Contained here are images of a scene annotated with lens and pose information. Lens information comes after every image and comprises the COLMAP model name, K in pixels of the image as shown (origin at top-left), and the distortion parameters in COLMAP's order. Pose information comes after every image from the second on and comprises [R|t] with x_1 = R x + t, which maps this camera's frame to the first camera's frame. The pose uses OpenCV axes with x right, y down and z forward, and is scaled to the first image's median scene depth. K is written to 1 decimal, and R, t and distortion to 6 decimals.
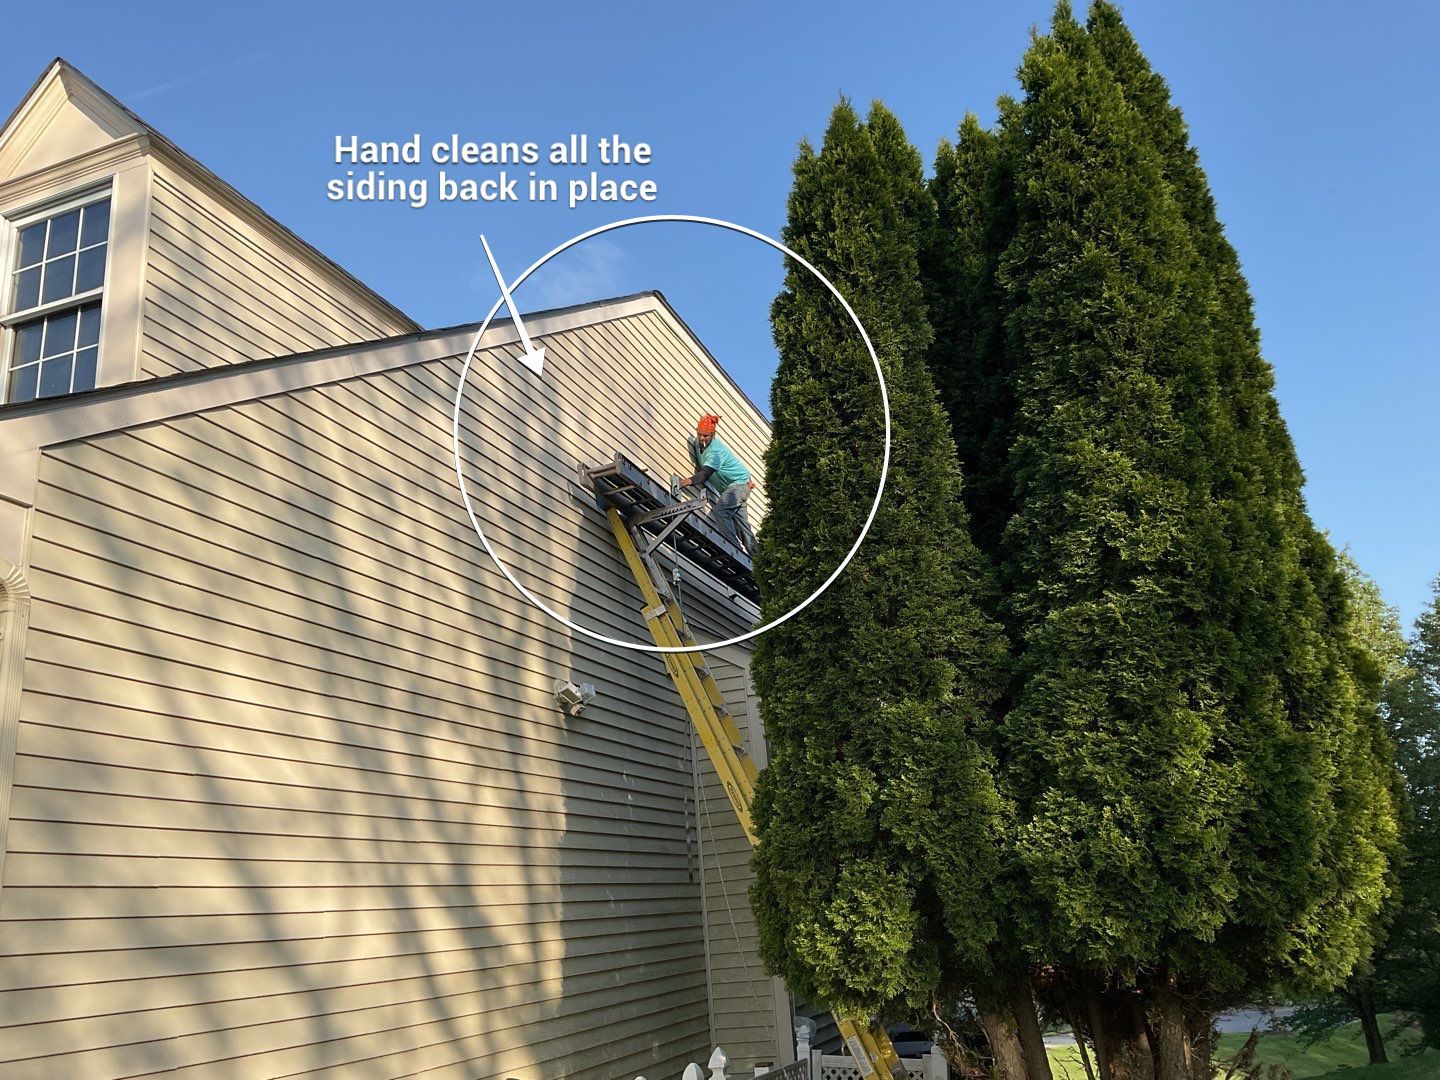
lens RADIAL K [[1182.9, 0, 693.4], [0, 1182.9, 533.4], [0, 0, 1]] dist [0.076203, -0.147279]
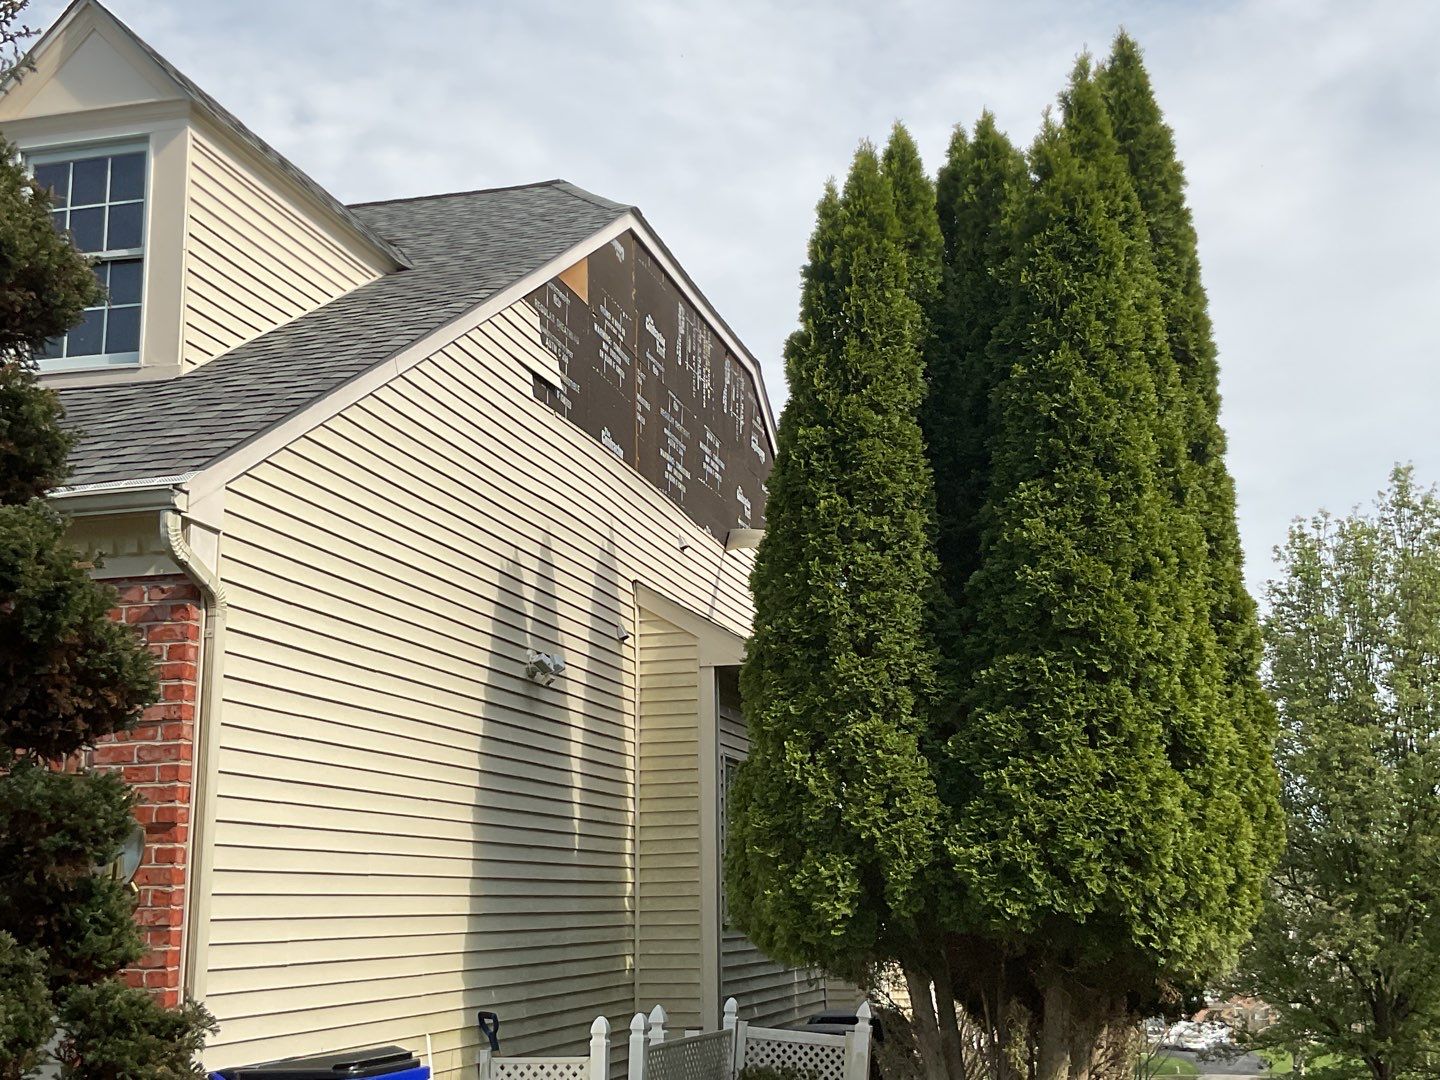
lens RADIAL K [[1778.5, 0, 703.3], [0, 1778.5, 538.3], [0, 0, 1]] dist [0.082271, 0.000000]
pose [[0.992241, 0.084837, 0.090888, -0.169726], [-0.094024, 0.990322, 0.102089, -0.206876], [-0.081347, -0.109842, 0.990615, -0.754170]]
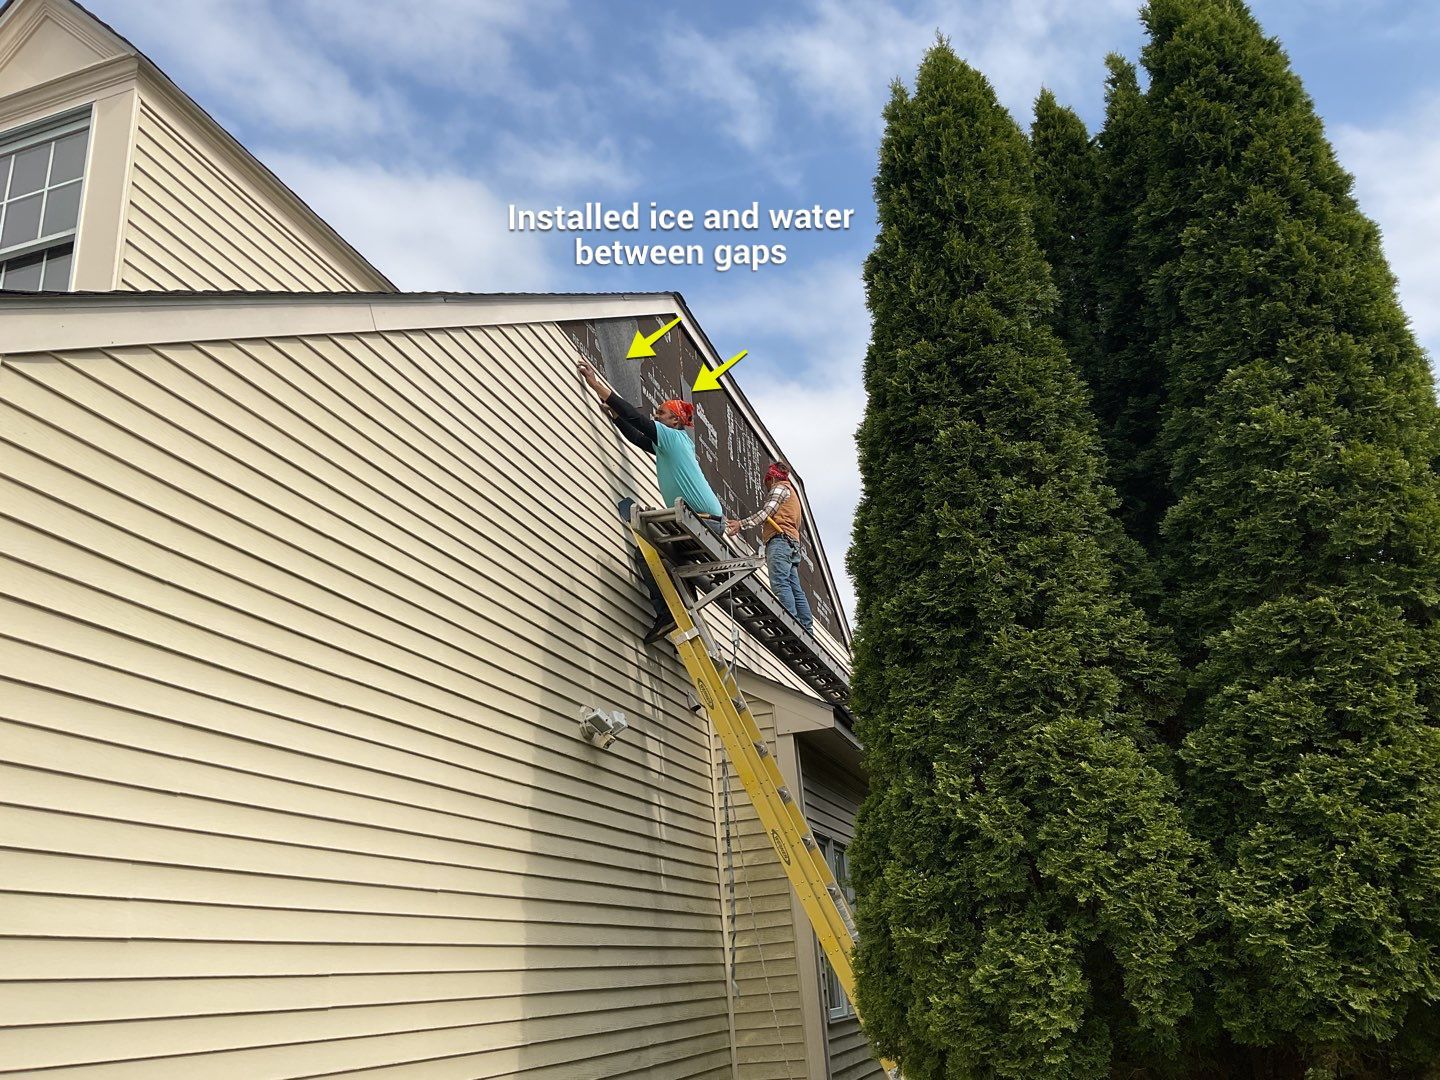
lens RADIAL K [[1182.9, 0, 707.0], [0, 1182.9, 526.9], [0, 0, 1]] dist [0.076203, -0.147279]
pose [[0.998620, 0.020101, 0.048509, -0.103565], [-0.017356, 0.998259, -0.056367, 0.058852], [-0.049557, 0.055447, 0.997231, 0.183651]]
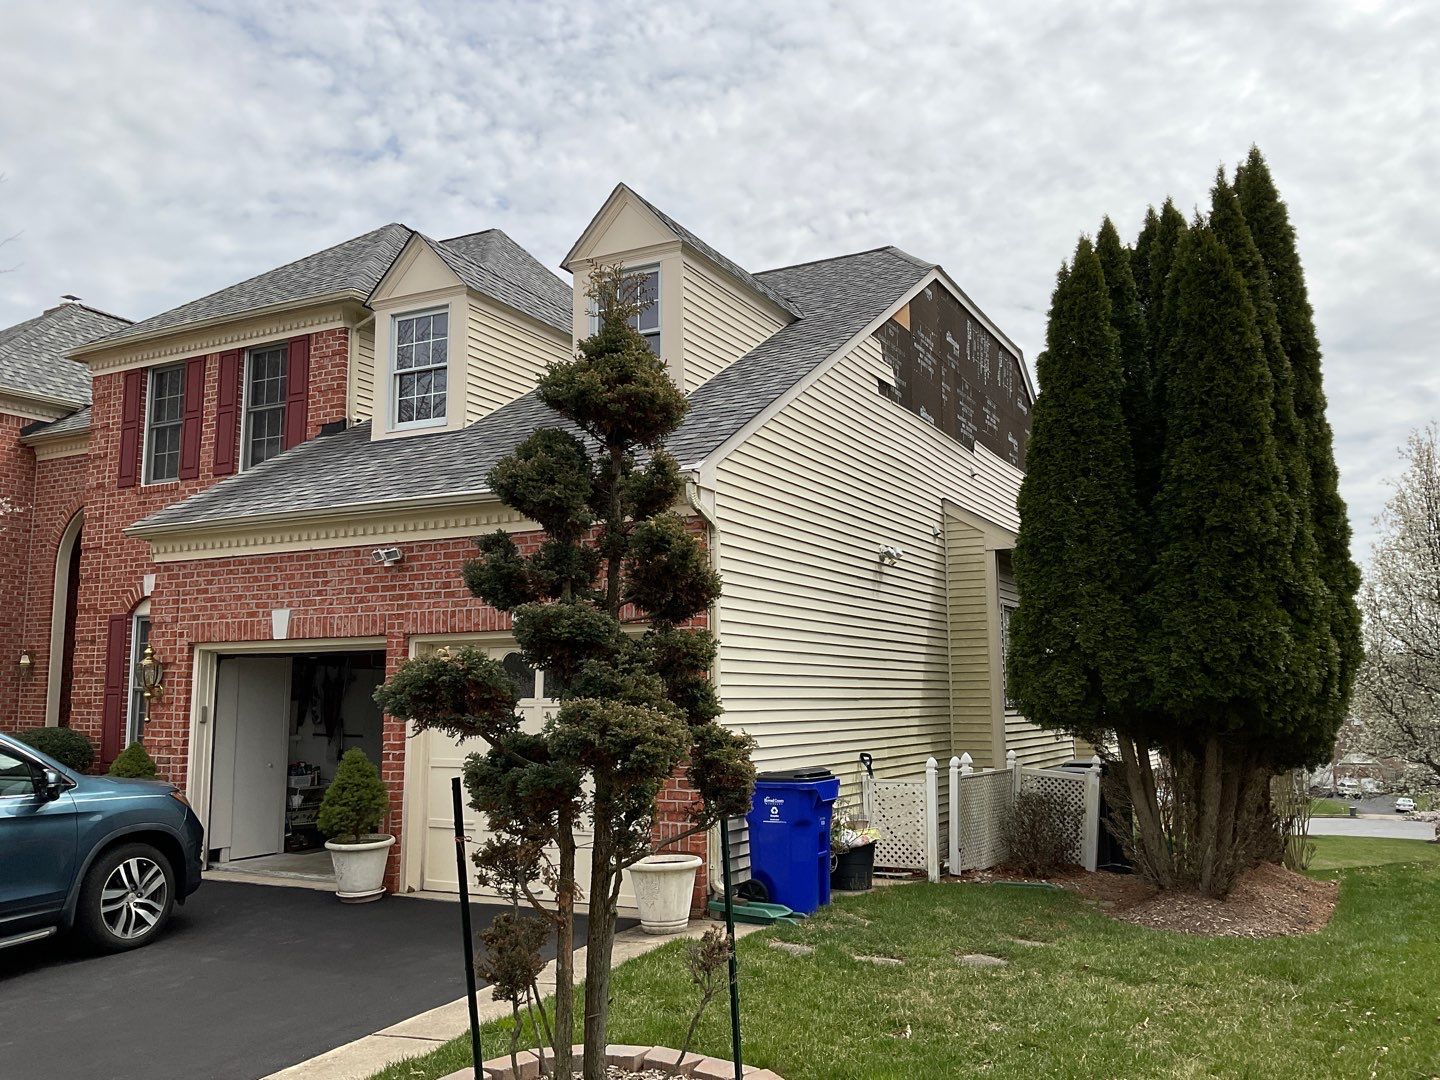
lens RADIAL K [[1182.9, 0, 734.6], [0, 1182.9, 552.1], [0, 0, 1]] dist [0.076203, -0.147279]
pose [[0.992083, 0.050944, -0.114785, -0.192216], [-0.027684, 0.980254, 0.195793, -0.288818], [0.122493, -0.191065, 0.973904, -1.026848]]
